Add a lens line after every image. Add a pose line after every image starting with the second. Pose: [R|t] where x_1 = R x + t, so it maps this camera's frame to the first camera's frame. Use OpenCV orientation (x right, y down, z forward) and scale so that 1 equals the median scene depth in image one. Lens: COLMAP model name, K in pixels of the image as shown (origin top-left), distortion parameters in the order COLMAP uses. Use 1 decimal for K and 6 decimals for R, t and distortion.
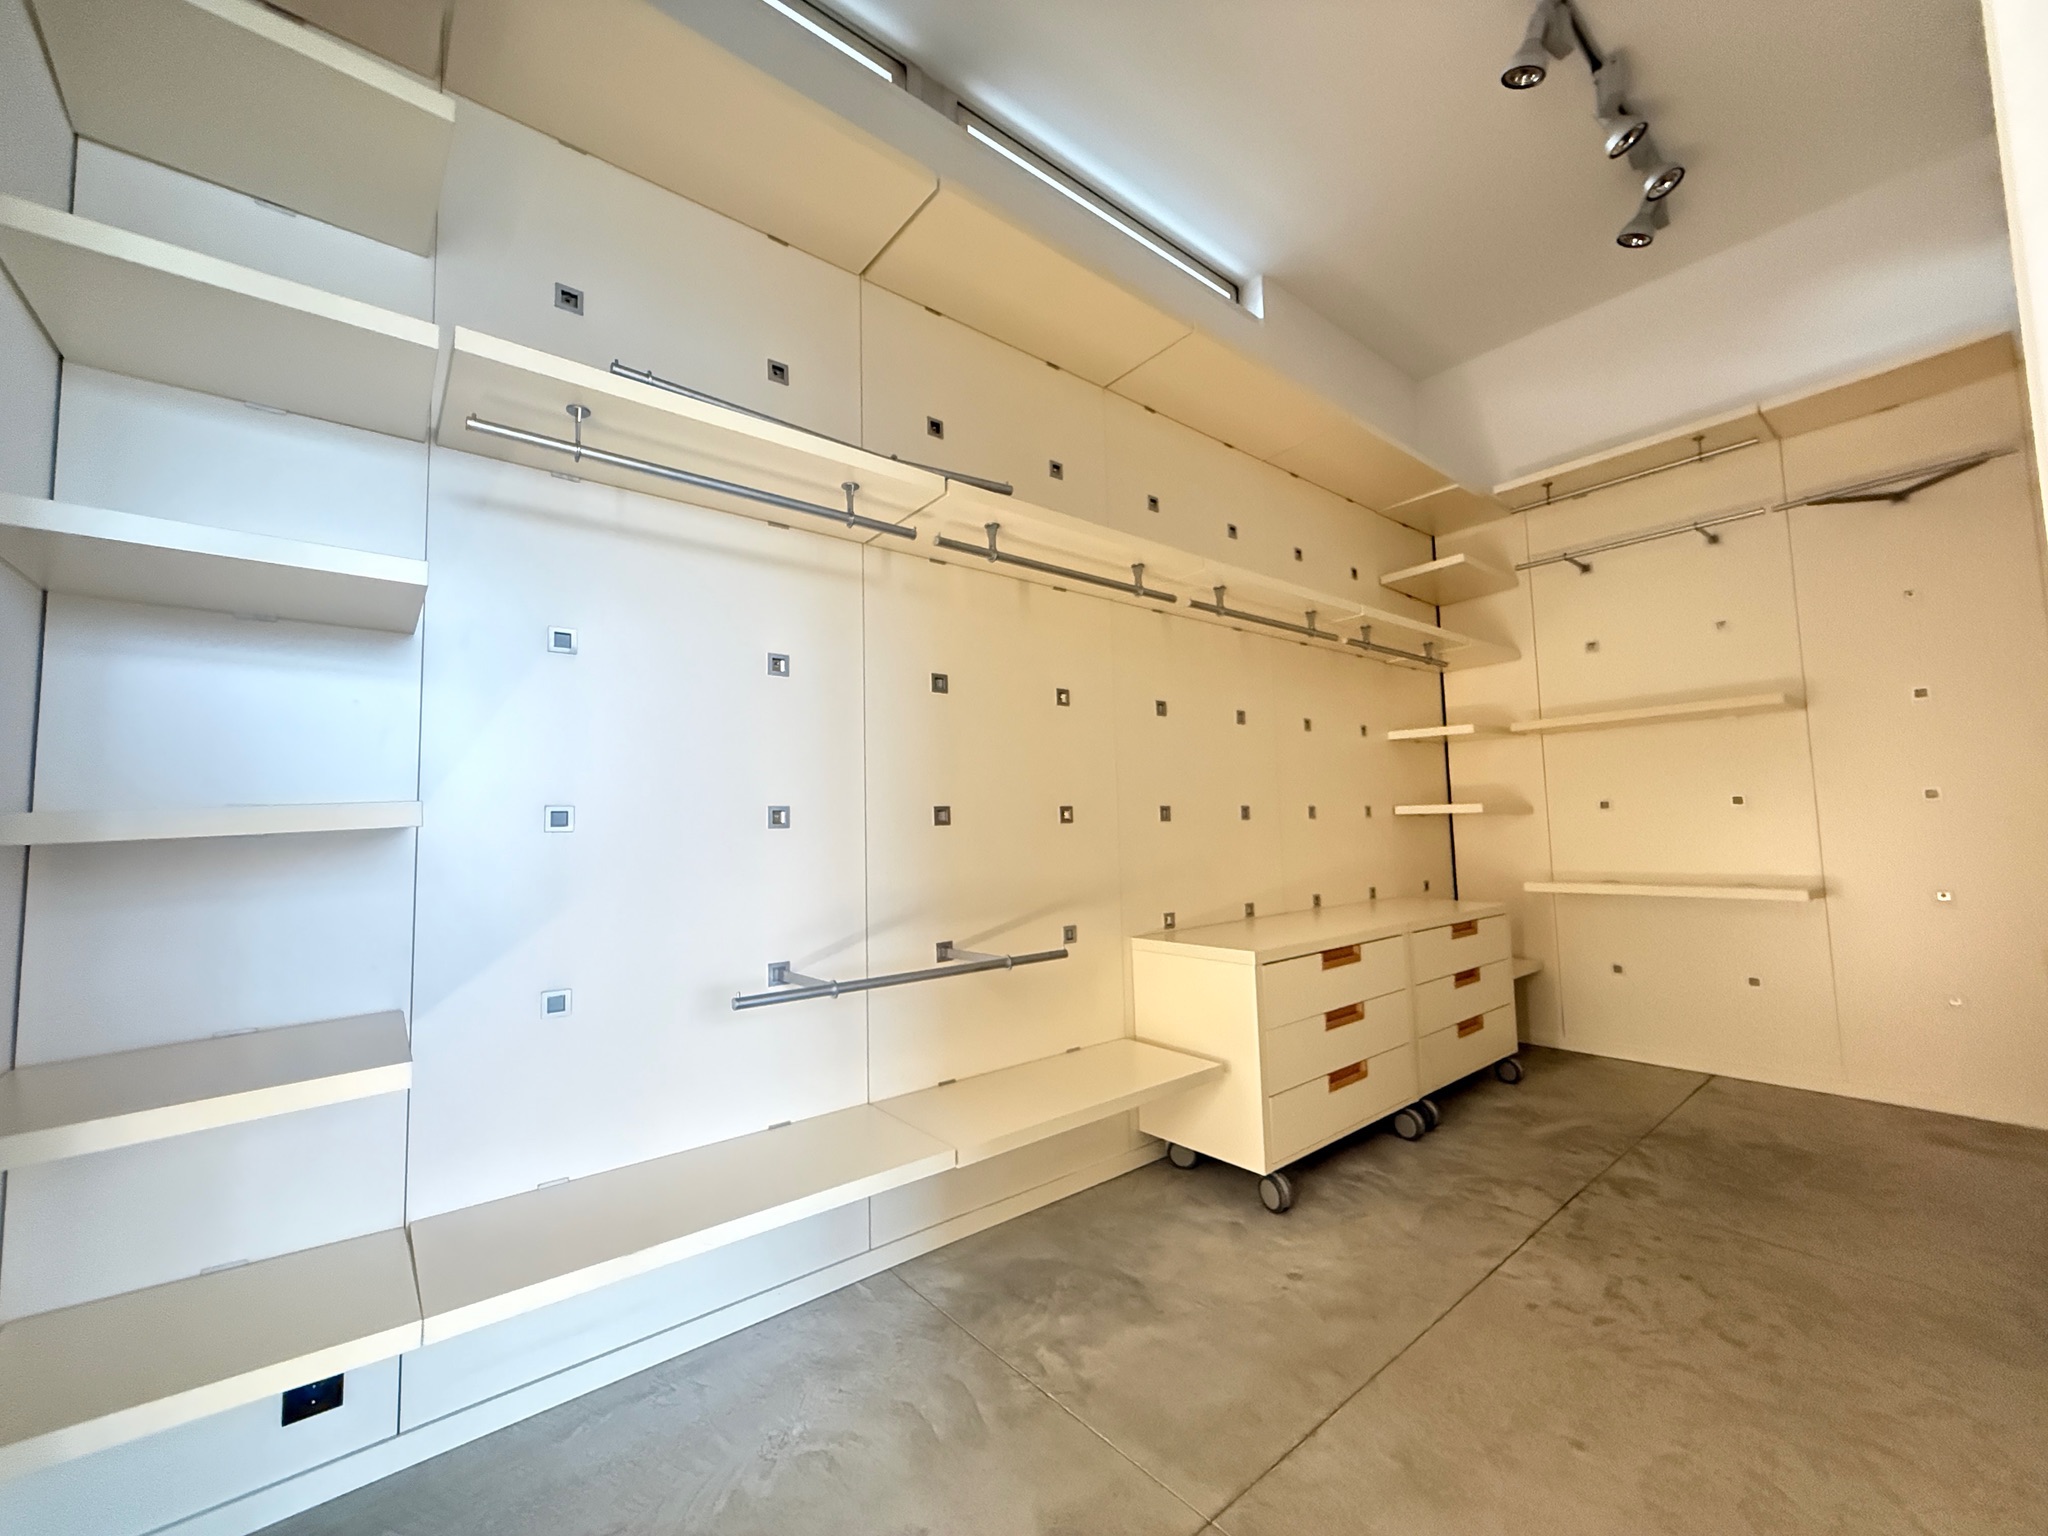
lens RADIAL K [[812.9, 0, 1020.1], [0, 812.9, 769.9], [0, 0, 1]] dist [0.001378, 0.000043]
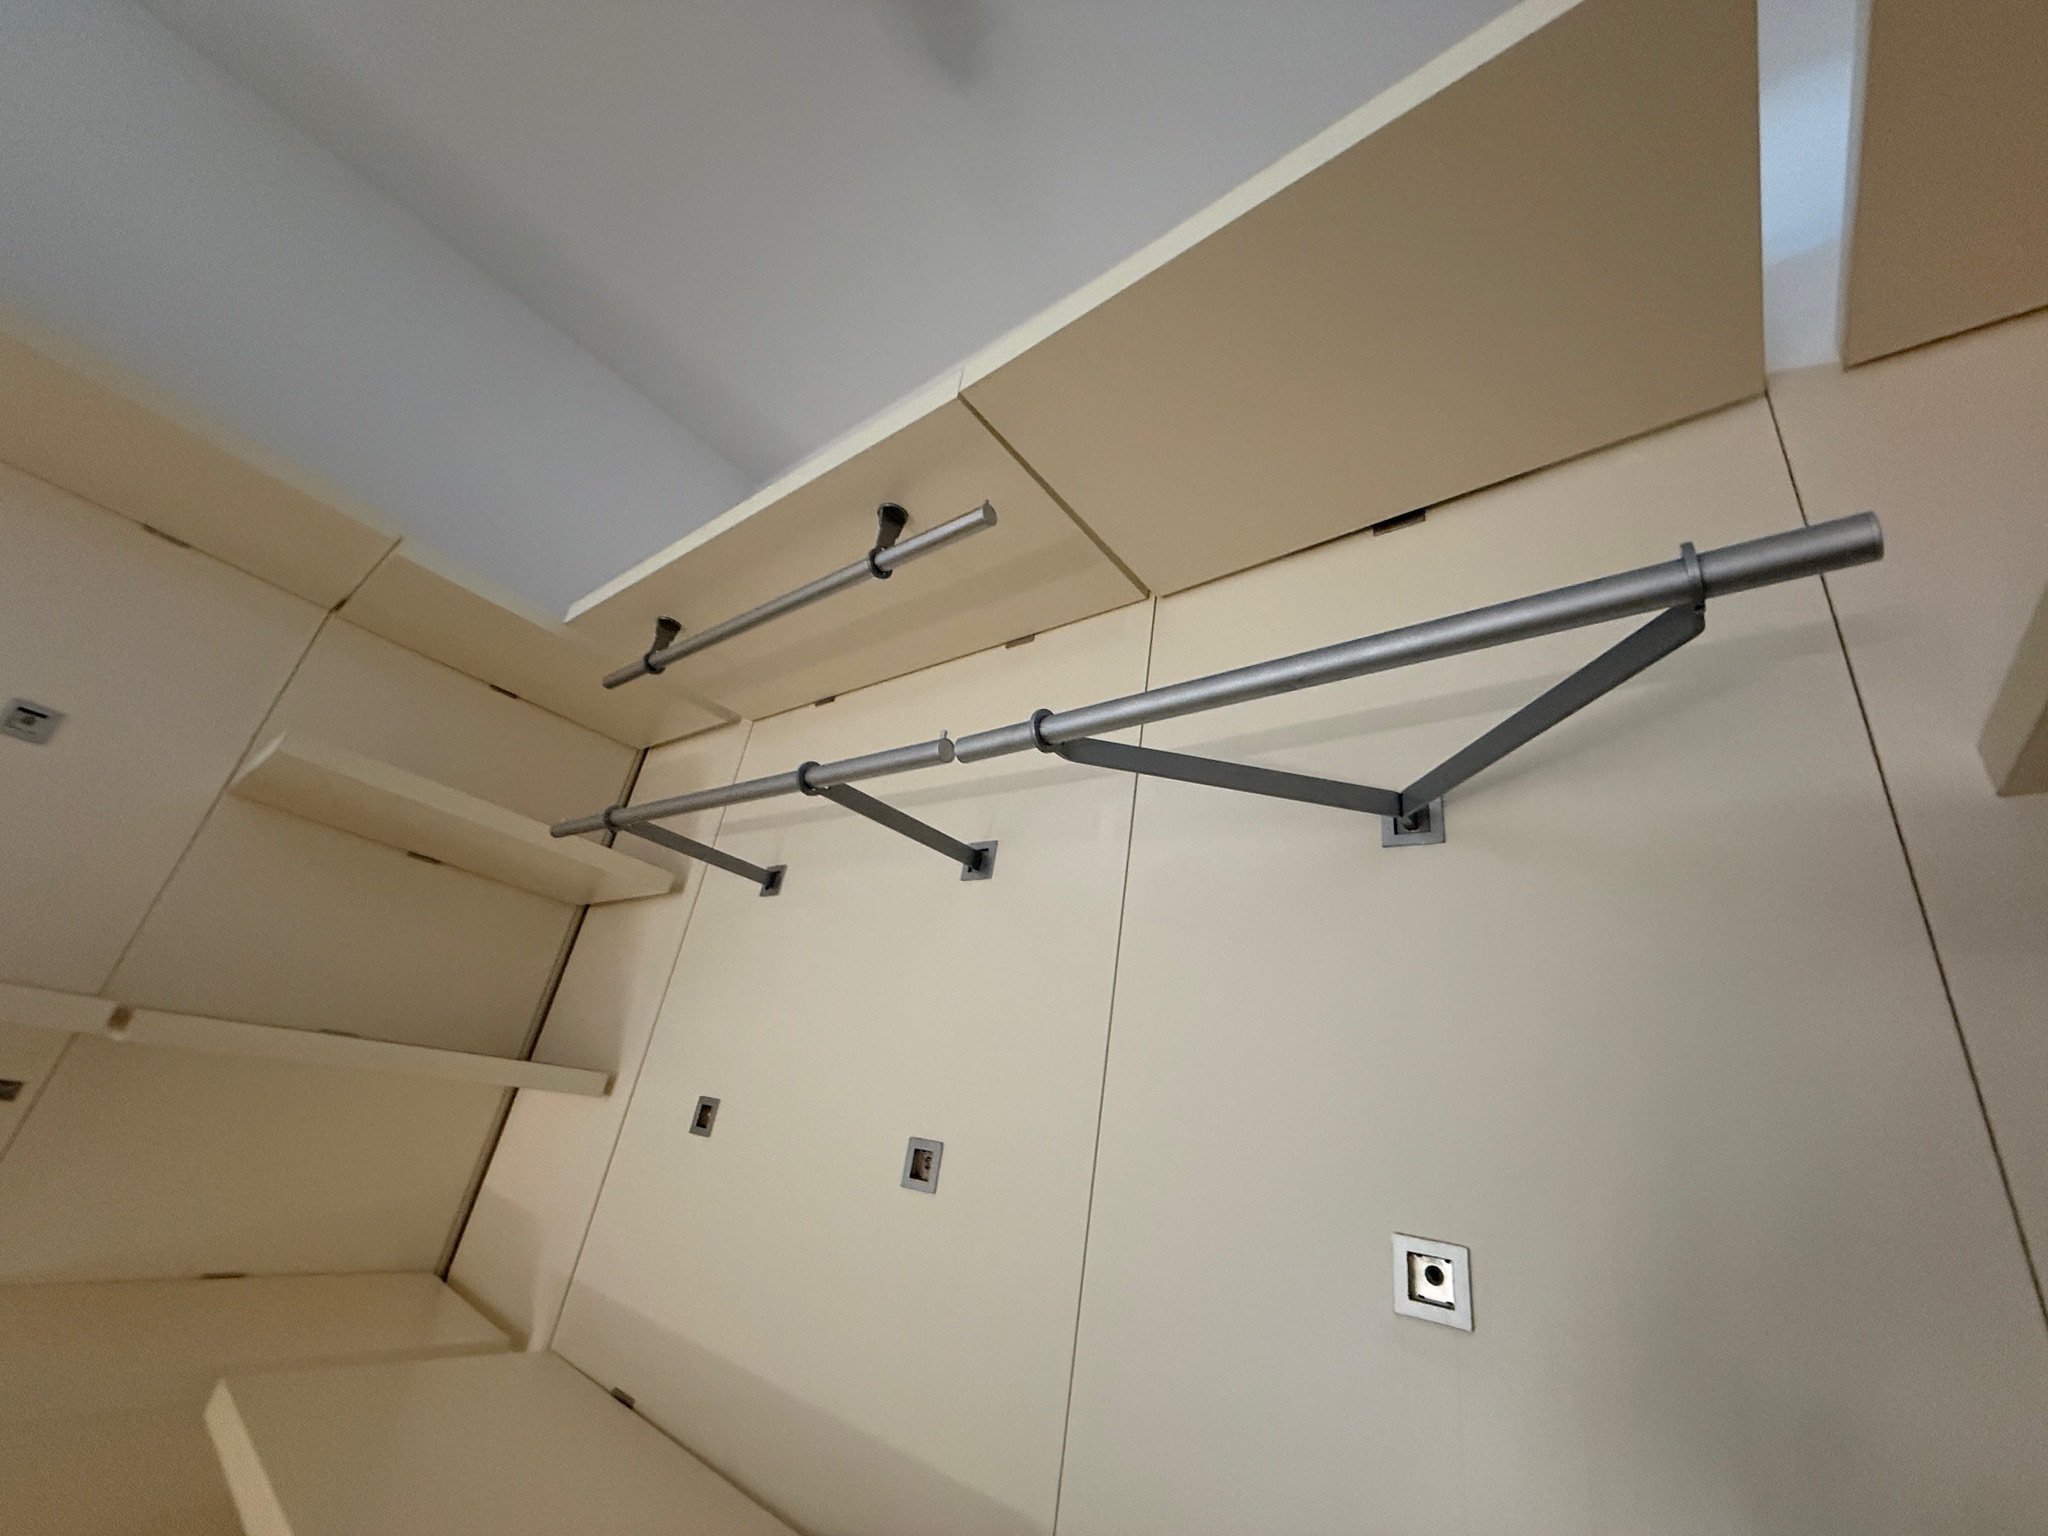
lens RADIAL K [[843.1, 0, 1020.8], [0, 843.1, 766.1], [0, 0, 1]] dist [-0.001156, -0.000191]
pose [[0.957793, 0.252268, 0.137813, 1.111606], [-0.191412, 0.917379, -0.348966, -0.284251], [-0.214460, 0.307858, 0.926947, 0.941007]]
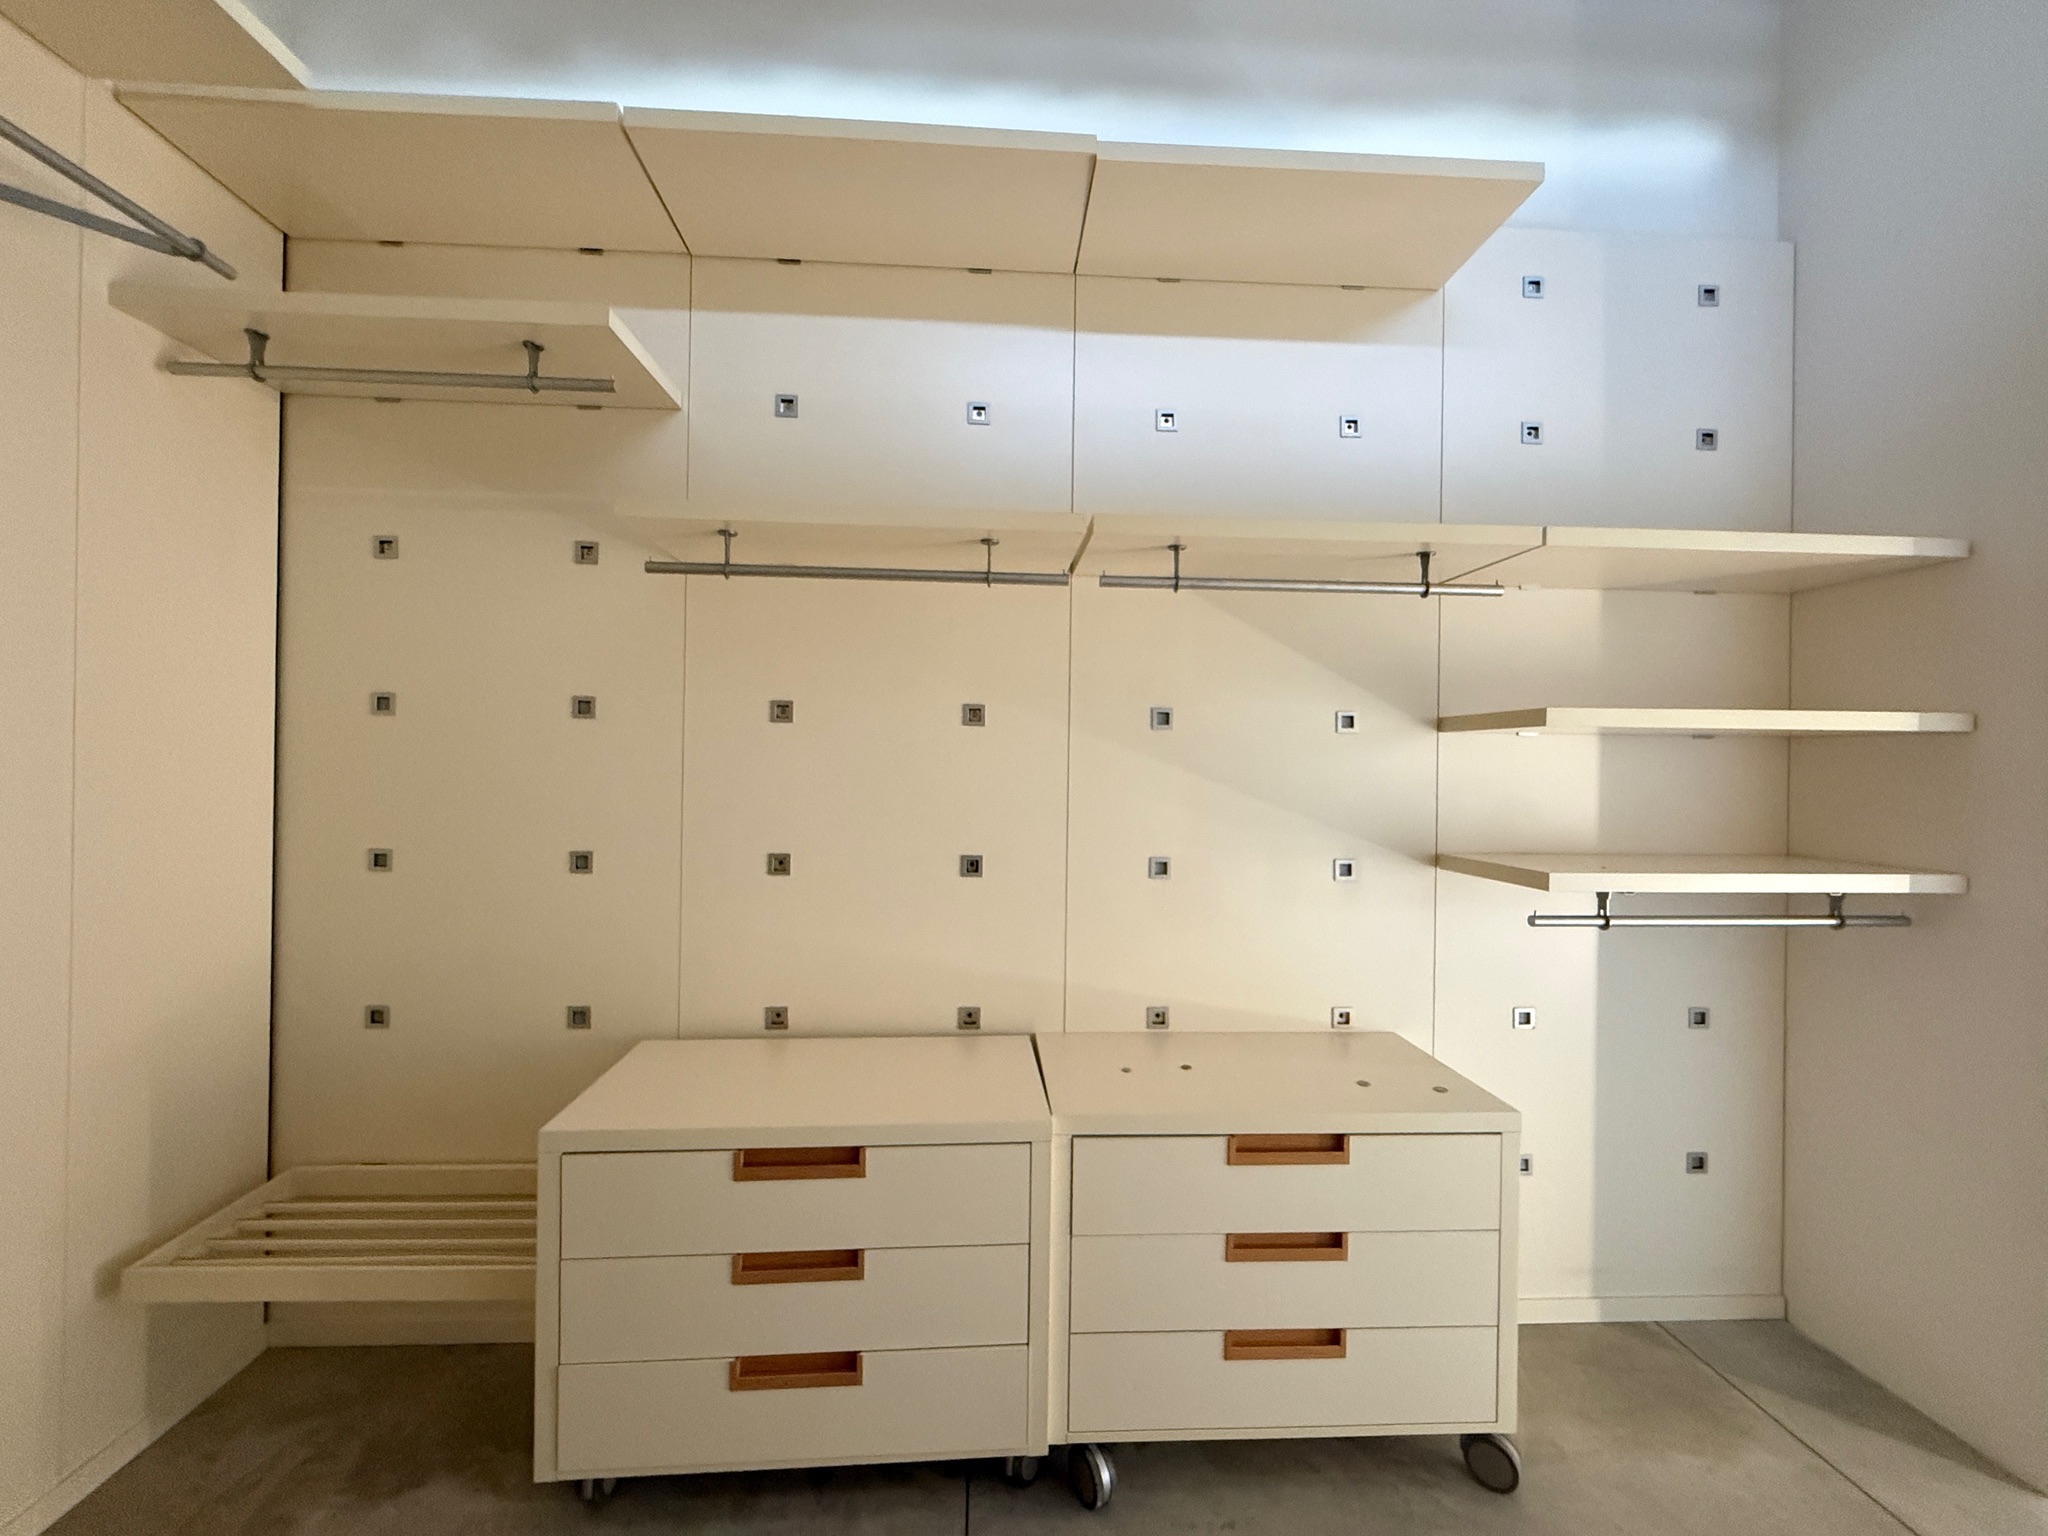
lens RADIAL K [[843.1, 0, 1020.8], [0, 843.1, 766.1], [0, 0, 1]] dist [-0.001156, -0.000191]
pose [[-0.802273, 0.021348, 0.596576, 0.474269], [-0.037165, 0.995636, -0.085606, -0.032062], [-0.595799, -0.090851, -0.797978, 1.157194]]
